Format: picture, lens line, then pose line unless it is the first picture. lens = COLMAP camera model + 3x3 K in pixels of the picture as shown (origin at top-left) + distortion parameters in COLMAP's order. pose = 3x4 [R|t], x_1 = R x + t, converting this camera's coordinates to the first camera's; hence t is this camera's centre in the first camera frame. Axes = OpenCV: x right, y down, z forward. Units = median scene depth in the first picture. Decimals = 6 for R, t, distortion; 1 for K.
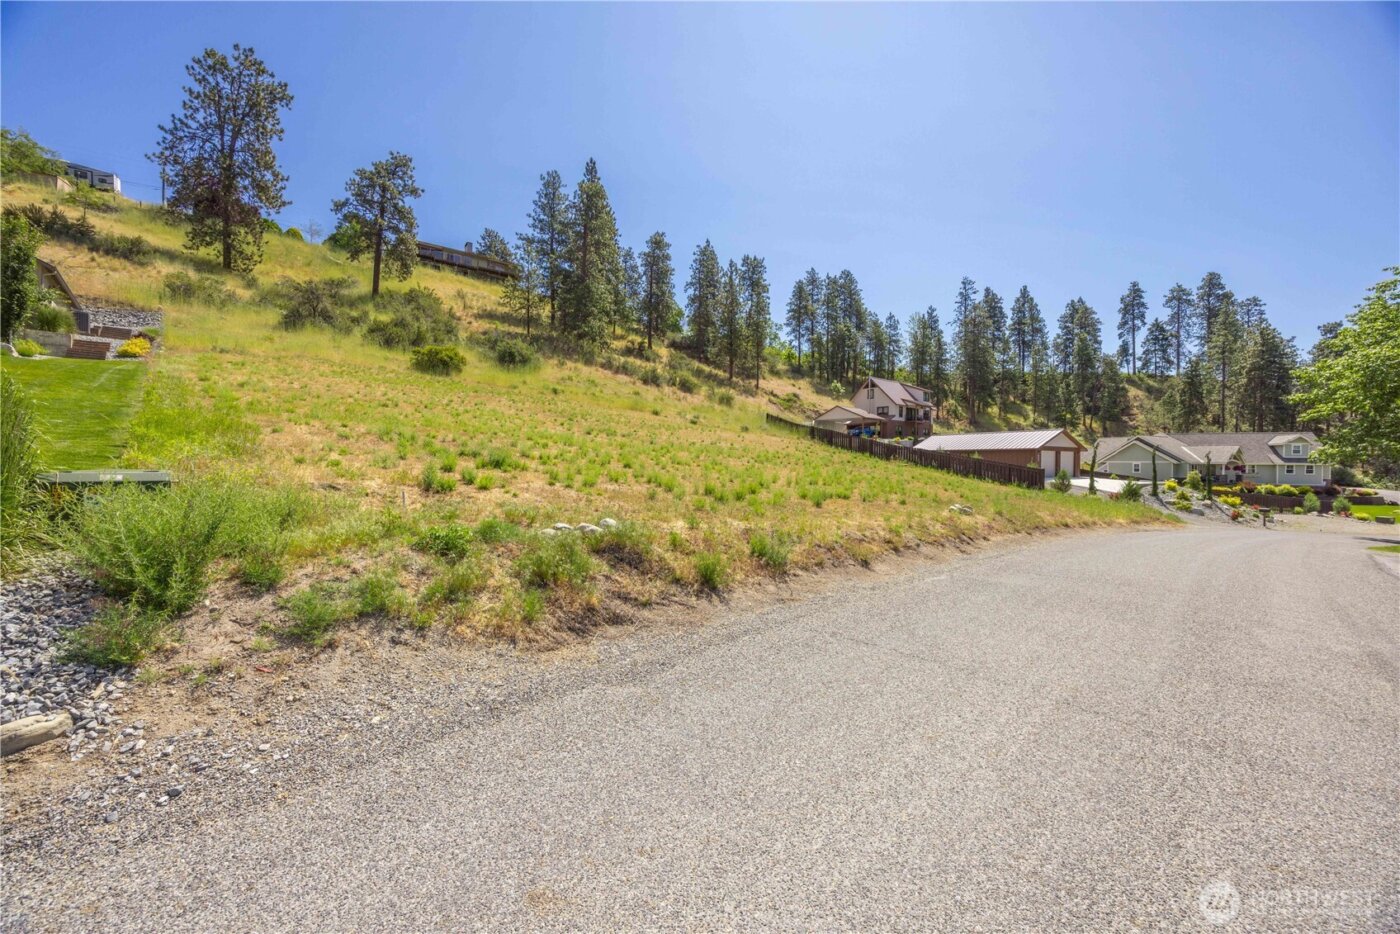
lens RADIAL K [[530.1, 0, 695.6], [0, 530.1, 456.8], [0, 0, 1]] dist [-0.003375, 0.000059]
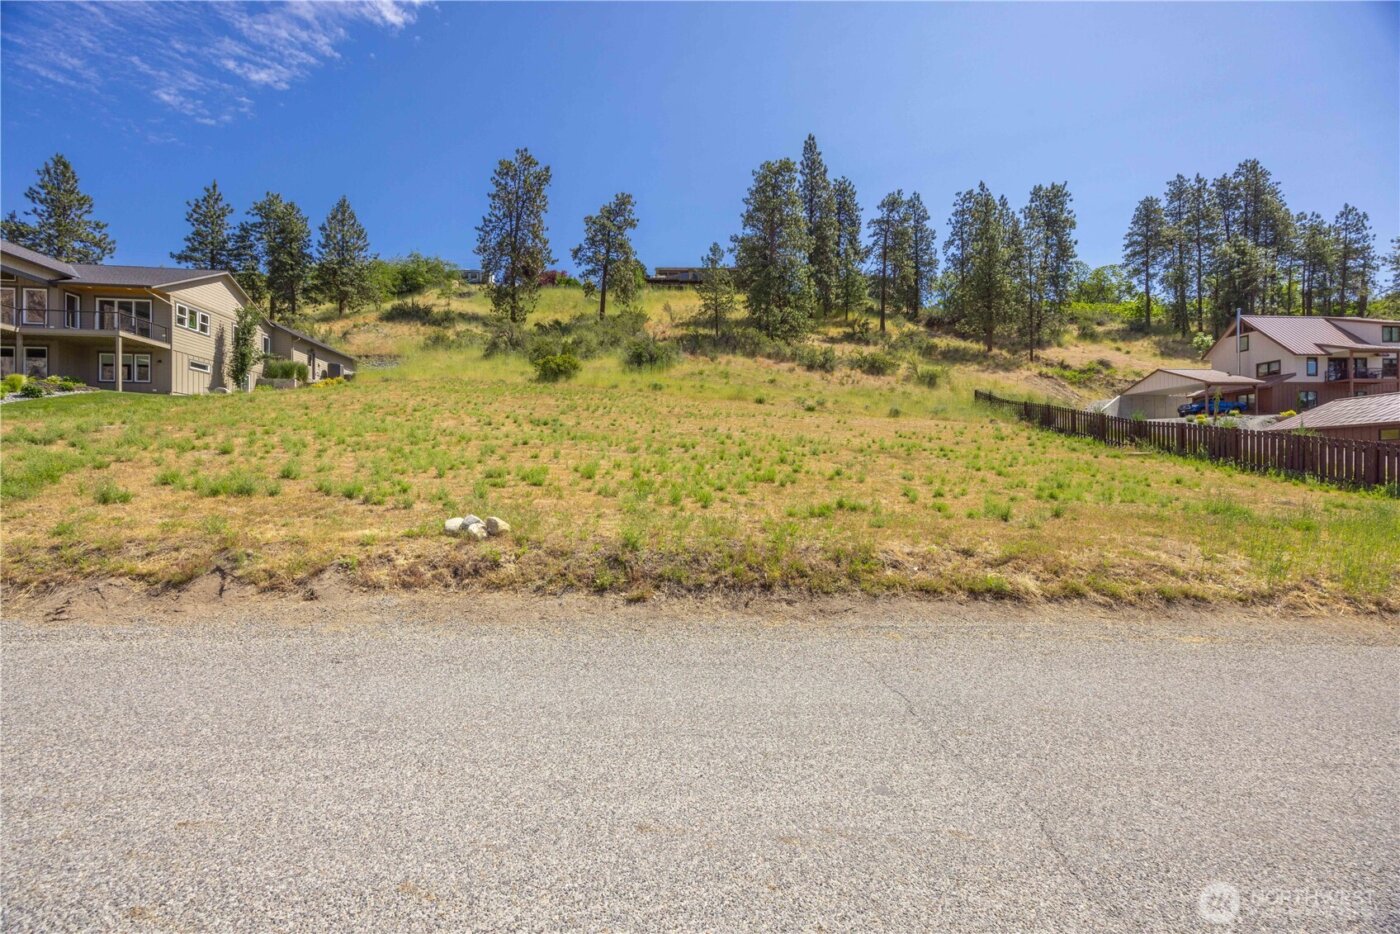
lens RADIAL K [[530.1, 0, 694.4], [0, 530.1, 462.0], [0, 0, 1]] dist [-0.003375, 0.000059]
pose [[0.811093, -0.020789, -0.584547, 0.172542], [0.020852, 0.999761, -0.006623, 0.008986], [0.584545, -0.006817, 0.811333, 0.133981]]
